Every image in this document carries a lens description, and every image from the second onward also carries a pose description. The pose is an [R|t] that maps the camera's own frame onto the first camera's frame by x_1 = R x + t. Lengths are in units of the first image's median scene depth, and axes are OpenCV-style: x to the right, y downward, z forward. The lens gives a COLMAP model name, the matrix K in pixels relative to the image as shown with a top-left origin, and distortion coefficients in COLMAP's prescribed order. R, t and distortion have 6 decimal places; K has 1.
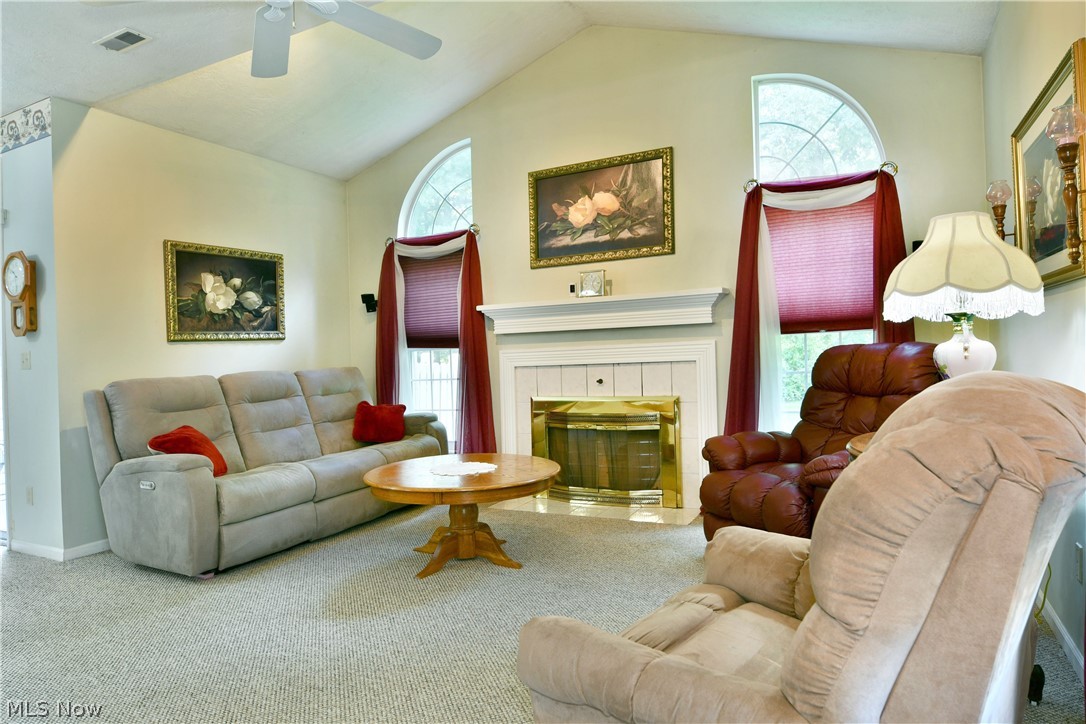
lens RADIAL K [[671.5, 0, 541.6], [0, 671.5, 365.6], [0, 0, 1]] dist [-0.006425, -0.006771]
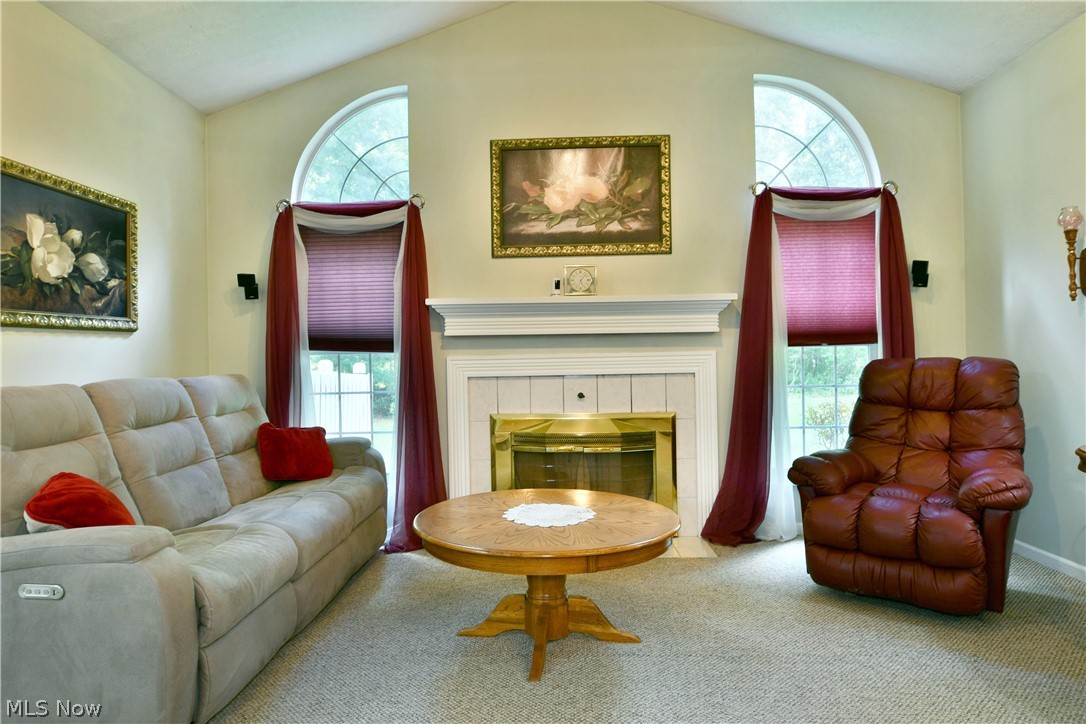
lens RADIAL K [[671.5, 0, 544.8], [0, 671.5, 368.9], [0, 0, 1]] dist [-0.006425, -0.006771]
pose [[0.905060, 0.018882, 0.424864, -0.323645], [-0.011546, 0.999737, -0.019835, 0.007032], [-0.425127, 0.013046, 0.905040, 0.252052]]
